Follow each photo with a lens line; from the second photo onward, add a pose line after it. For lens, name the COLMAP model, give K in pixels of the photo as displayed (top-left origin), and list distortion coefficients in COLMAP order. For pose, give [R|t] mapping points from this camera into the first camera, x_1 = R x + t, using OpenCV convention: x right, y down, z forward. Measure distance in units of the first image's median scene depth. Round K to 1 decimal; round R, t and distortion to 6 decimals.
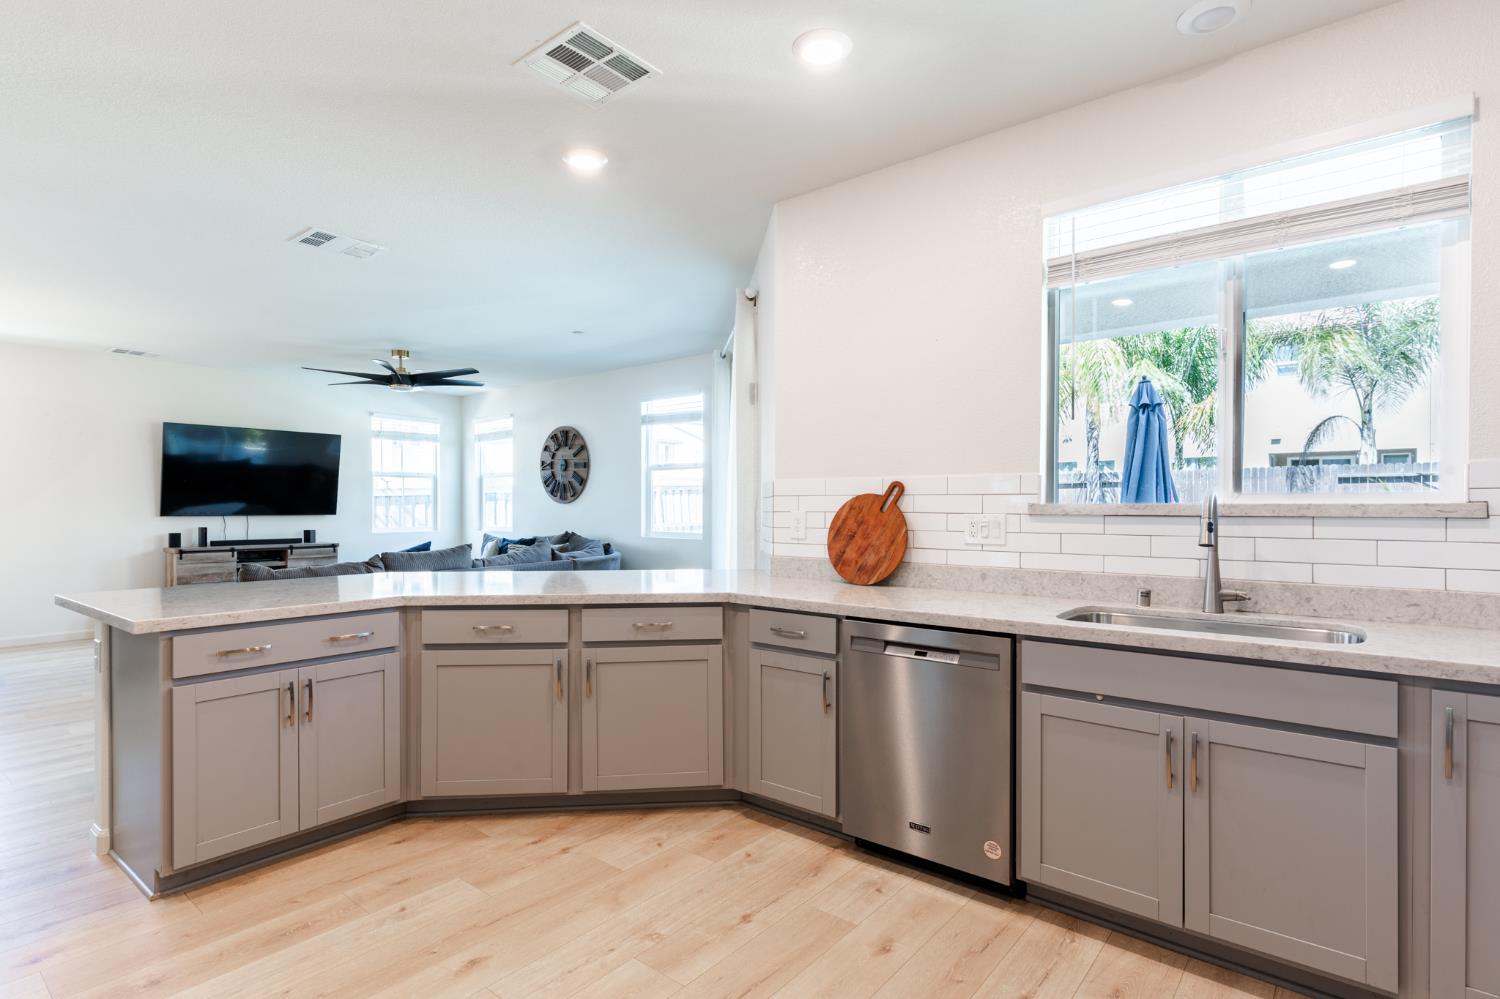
lens RADIAL K [[731.6, 0, 749.5], [0, 731.6, 512.0], [0, 0, 1]] dist [-0.001145, 0.001391]
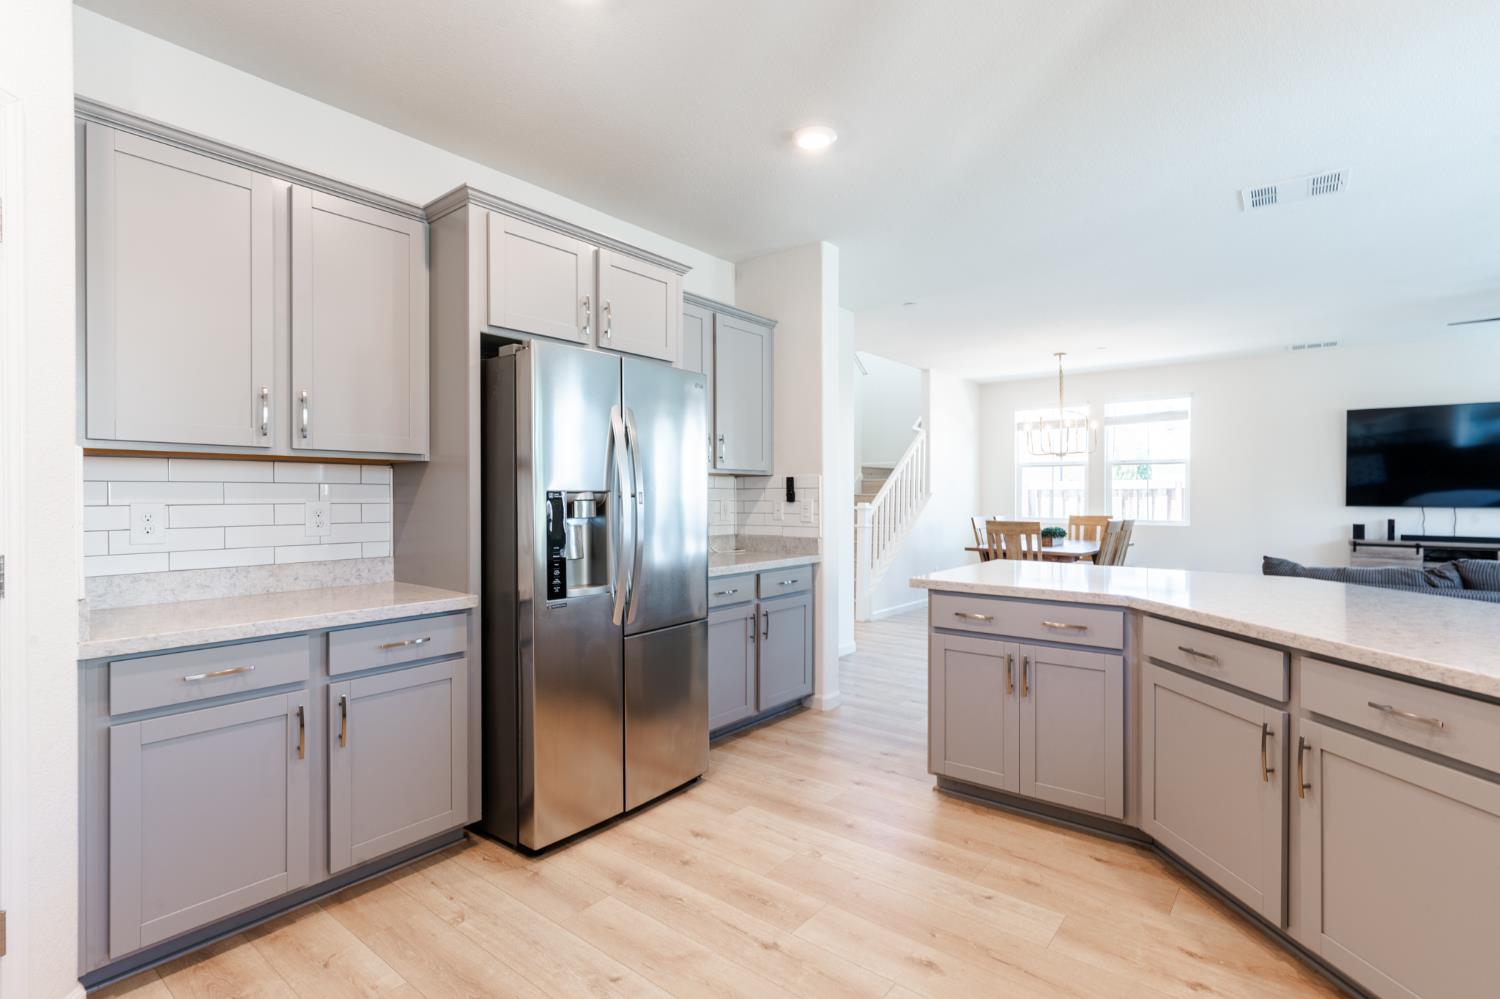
lens RADIAL K [[731.6, 0, 762.1], [0, 731.6, 498.4], [0, 0, 1]] dist [-0.001145, 0.001391]
pose [[0.021671, 0.006869, -0.999742, 0.156502], [-0.012209, 0.999904, 0.006606, -0.001877], [0.999691, 0.012063, 0.021753, 0.200338]]
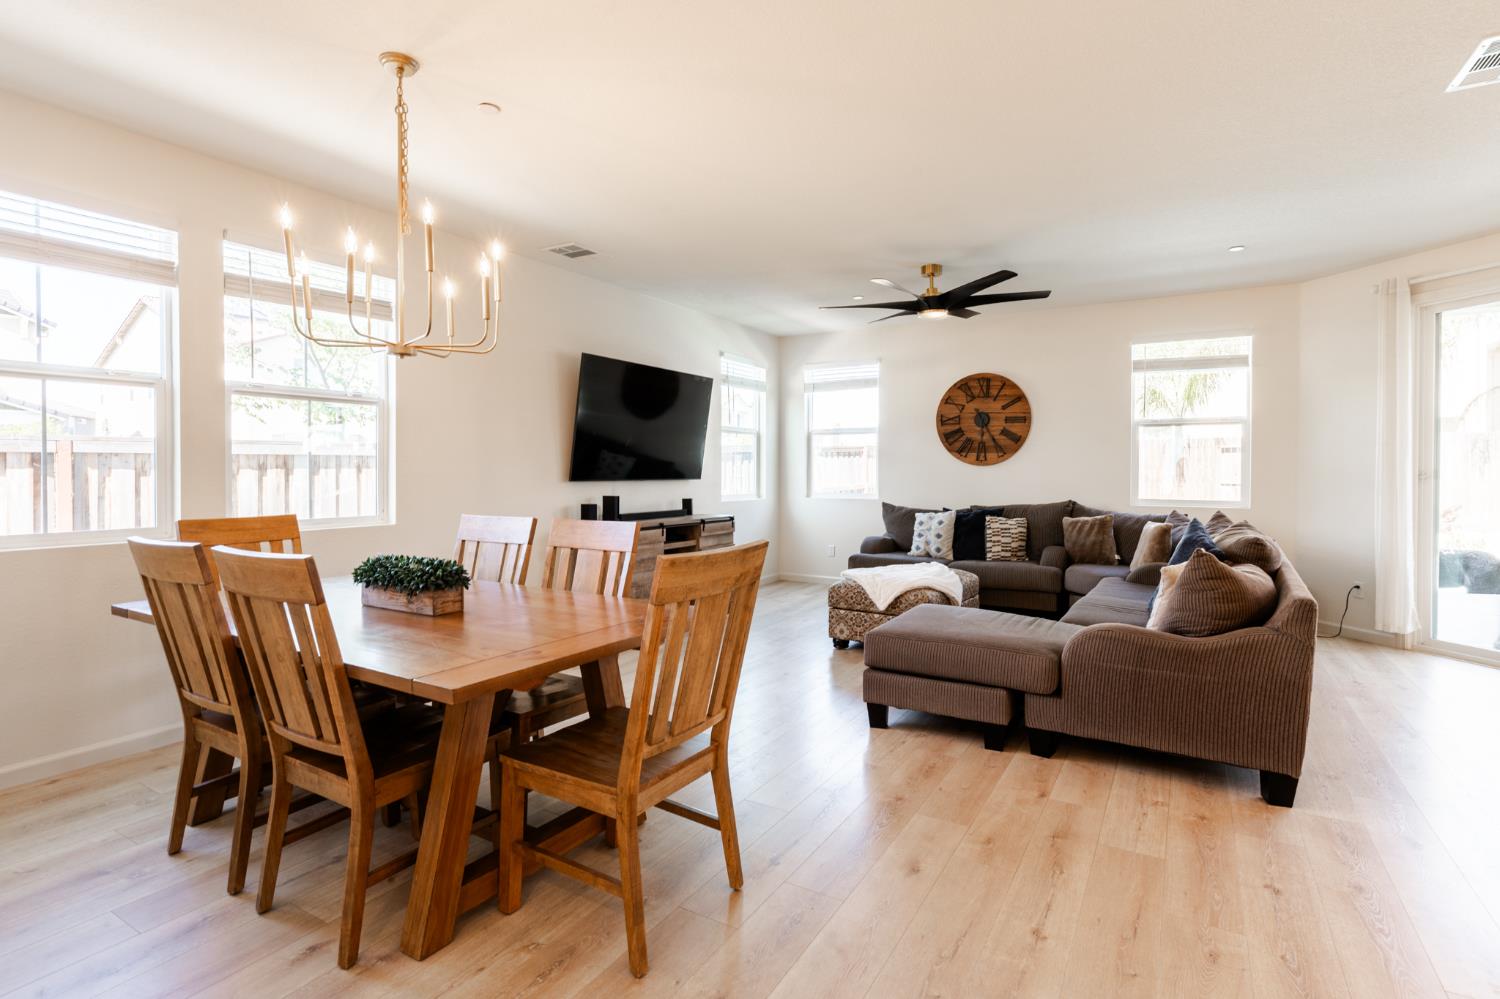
lens RADIAL K [[731.6, 0, 753.1], [0, 731.6, 471.8], [0, 0, 1]] dist [-0.001145, 0.001391]
pose [[0.991113, 0.001675, 0.133013, -0.732832], [-0.000700, 0.999973, -0.007376, 0.001545], [-0.133022, 0.007218, 0.991087, 0.251491]]
